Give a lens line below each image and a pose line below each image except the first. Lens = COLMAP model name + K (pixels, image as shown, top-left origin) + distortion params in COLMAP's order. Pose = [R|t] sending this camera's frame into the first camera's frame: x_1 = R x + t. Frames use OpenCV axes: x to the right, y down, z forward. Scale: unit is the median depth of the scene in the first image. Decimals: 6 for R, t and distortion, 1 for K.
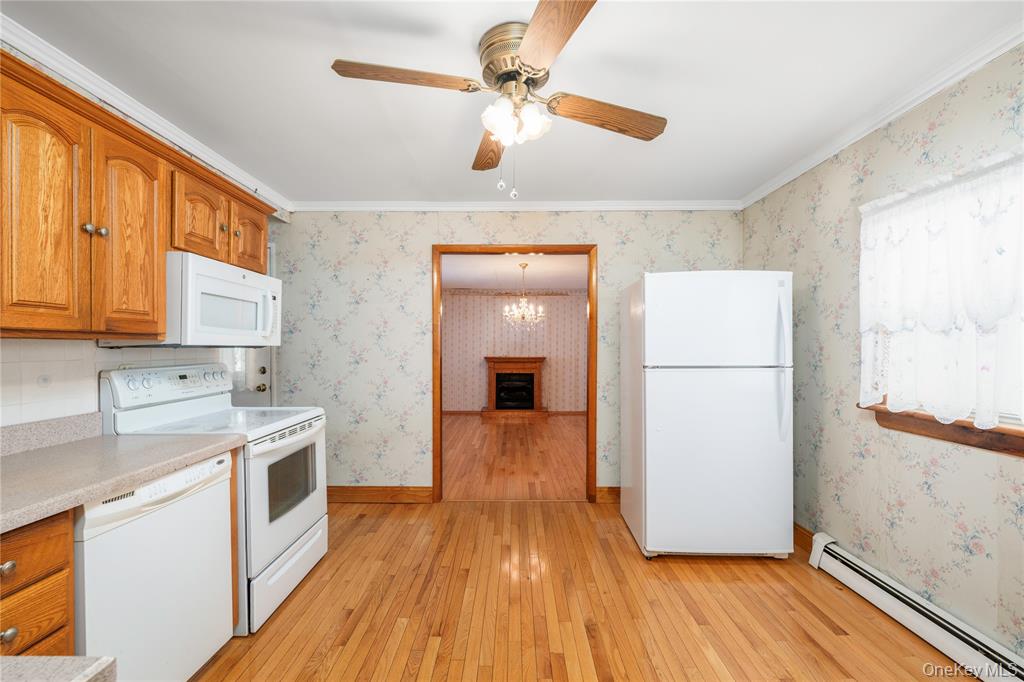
lens RADIAL K [[430.7, 0, 513.4], [0, 430.7, 350.0], [0, 0, 1]] dist [-0.001121, -0.000775]
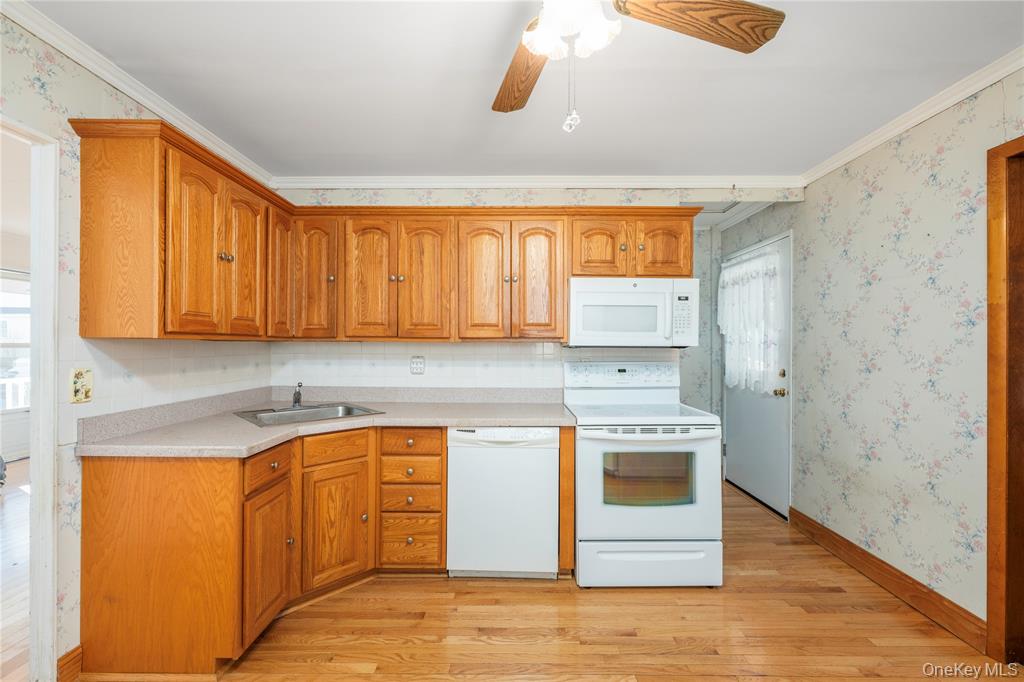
lens RADIAL K [[430.7, 0, 516.0], [0, 430.7, 342.5], [0, 0, 1]] dist [-0.001121, -0.000775]
pose [[-0.001870, -0.006939, -0.999974, 0.373868], [-0.010102, 0.999925, -0.006920, -0.006137], [0.999947, 0.010088, -0.001940, 0.508993]]
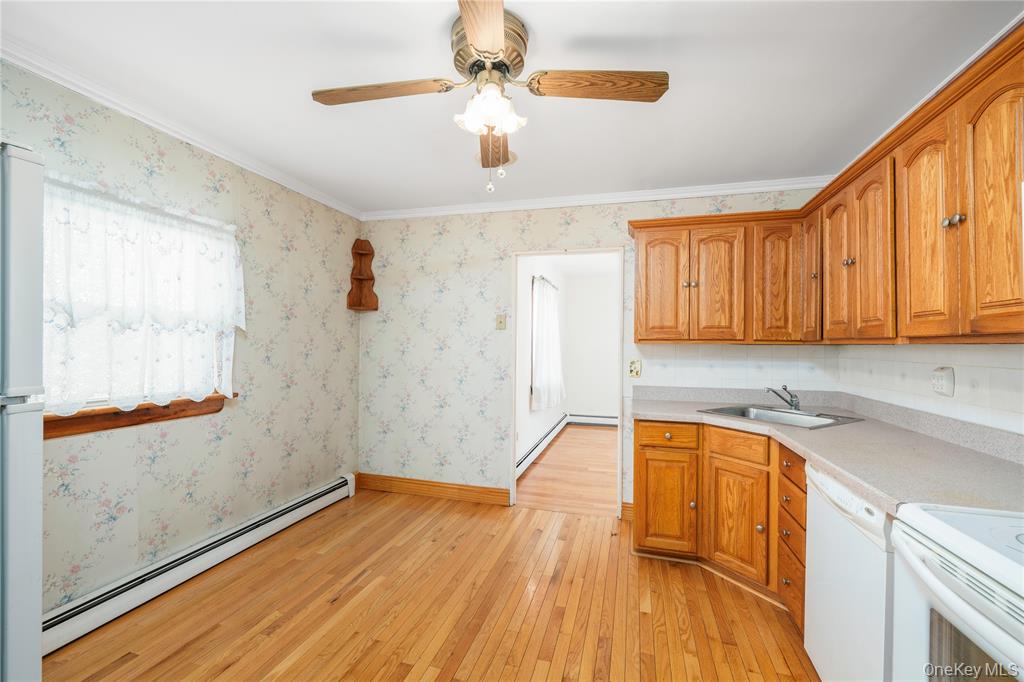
lens RADIAL K [[430.7, 0, 508.6], [0, 430.7, 339.1], [0, 0, 1]] dist [-0.001121, -0.000775]
pose [[-0.959638, -0.004360, 0.281203, -0.169764], [-0.006652, 0.999952, -0.007198, -0.011084], [-0.281158, -0.008778, -0.959621, 1.048731]]
